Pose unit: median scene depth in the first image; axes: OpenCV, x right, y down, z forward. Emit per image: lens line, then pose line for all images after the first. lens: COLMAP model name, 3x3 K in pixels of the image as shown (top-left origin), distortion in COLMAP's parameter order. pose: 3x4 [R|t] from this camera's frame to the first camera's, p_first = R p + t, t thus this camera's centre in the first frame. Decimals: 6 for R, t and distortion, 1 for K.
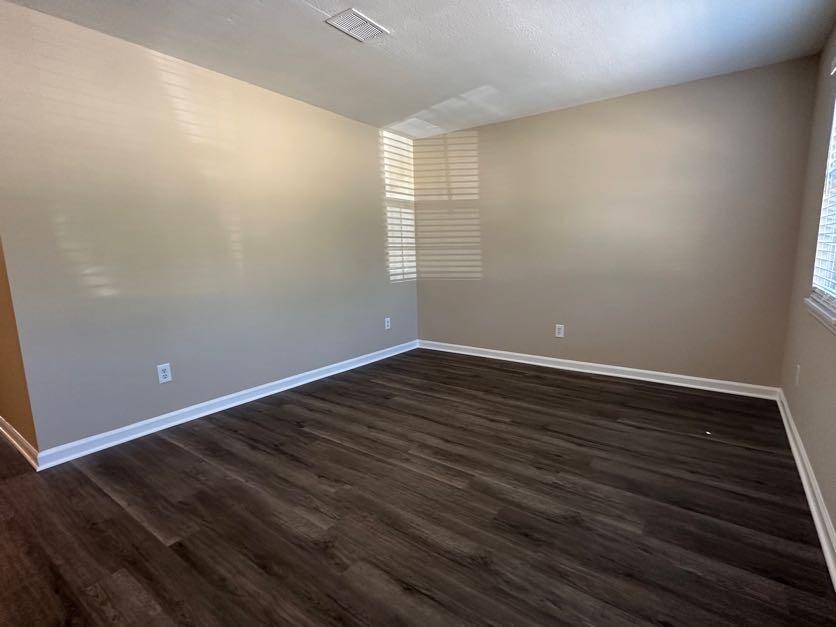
lens RADIAL K [[418.0, 0, 415.8], [0, 418.0, 316.9], [0, 0, 1]] dist [-0.003558, 0.000379]
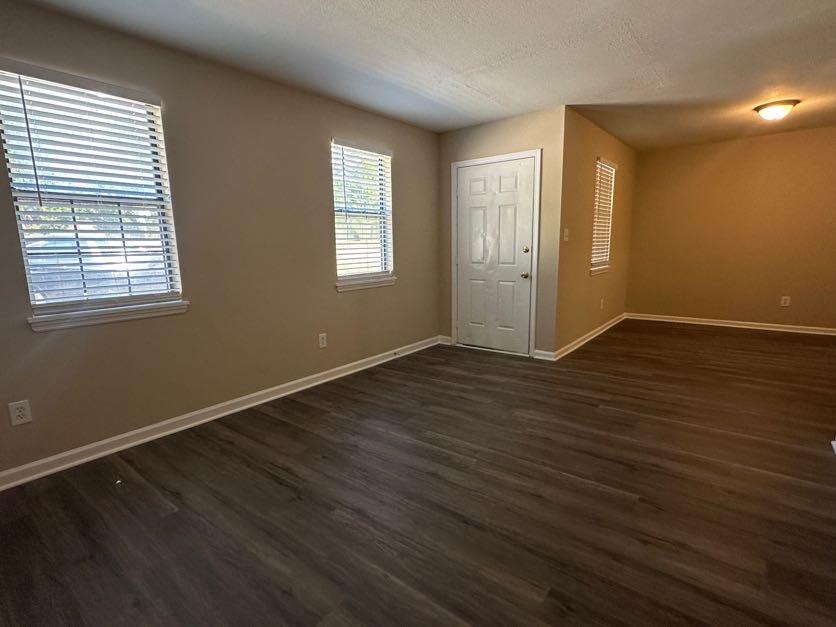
lens RADIAL K [[418.0, 0, 415.8], [0, 418.0, 316.9], [0, 0, 1]] dist [-0.003558, 0.000379]
pose [[-0.998099, 0.035070, 0.050678, 0.063140], [0.049976, 0.941757, 0.332560, -0.317574], [-0.036063, 0.334460, -0.941720, 1.883991]]
